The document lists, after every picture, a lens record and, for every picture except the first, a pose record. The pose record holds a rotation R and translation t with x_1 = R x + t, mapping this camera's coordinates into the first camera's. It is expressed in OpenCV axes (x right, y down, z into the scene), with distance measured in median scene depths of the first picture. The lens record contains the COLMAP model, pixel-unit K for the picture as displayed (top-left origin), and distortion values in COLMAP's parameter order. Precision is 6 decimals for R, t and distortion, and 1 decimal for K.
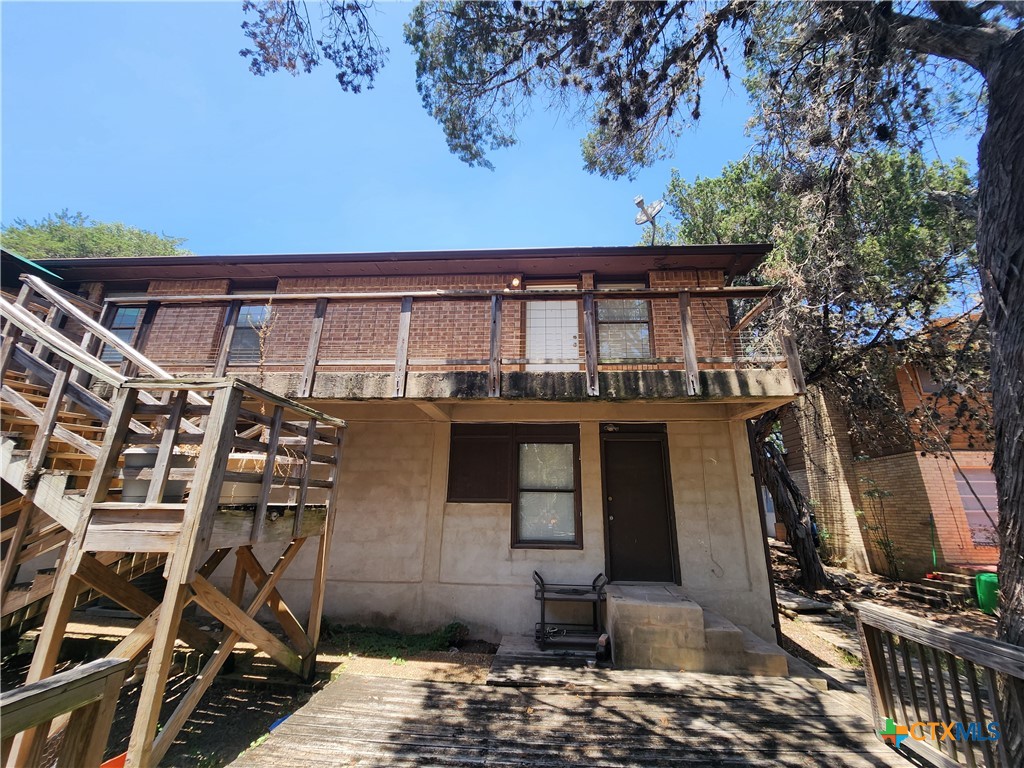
lens RADIAL K [[419.1, 0, 521.4], [0, 419.1, 378.2], [0, 0, 1]] dist [0.006251, -0.003516]
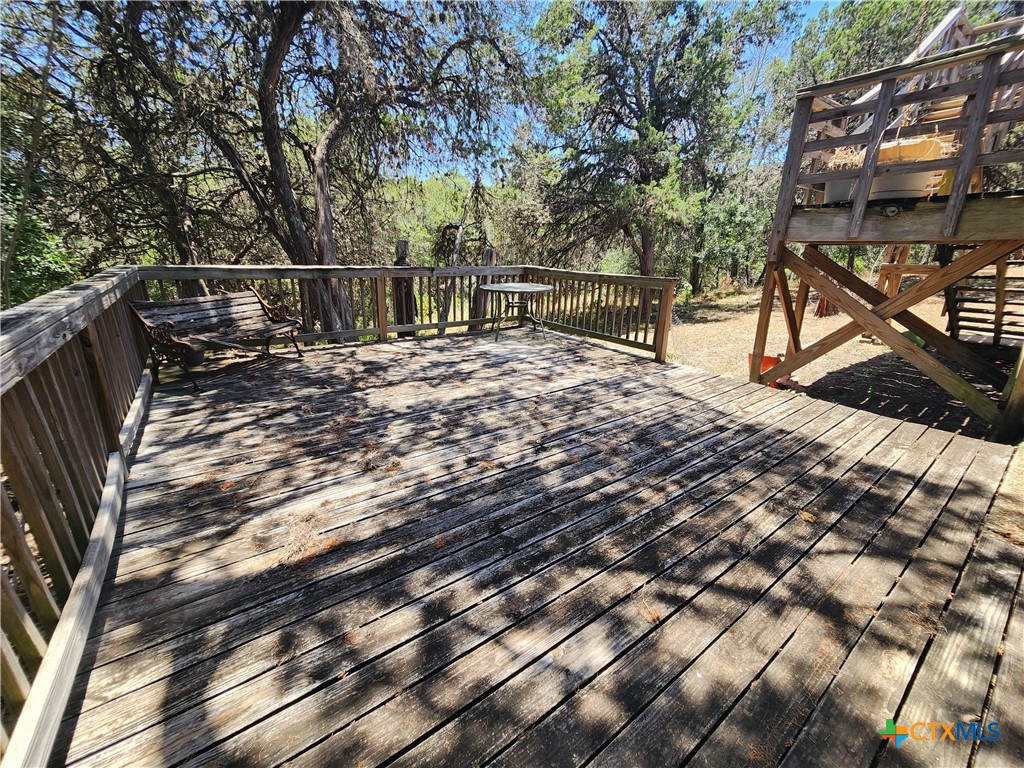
lens RADIAL K [[419.1, 0, 520.0], [0, 419.1, 381.6], [0, 0, 1]] dist [0.006251, -0.003516]
pose [[-0.763680, 0.163026, -0.624673, 0.668117], [0.160578, 0.985149, 0.060792, 0.534163], [0.625306, -0.053884, -0.778517, 1.253566]]
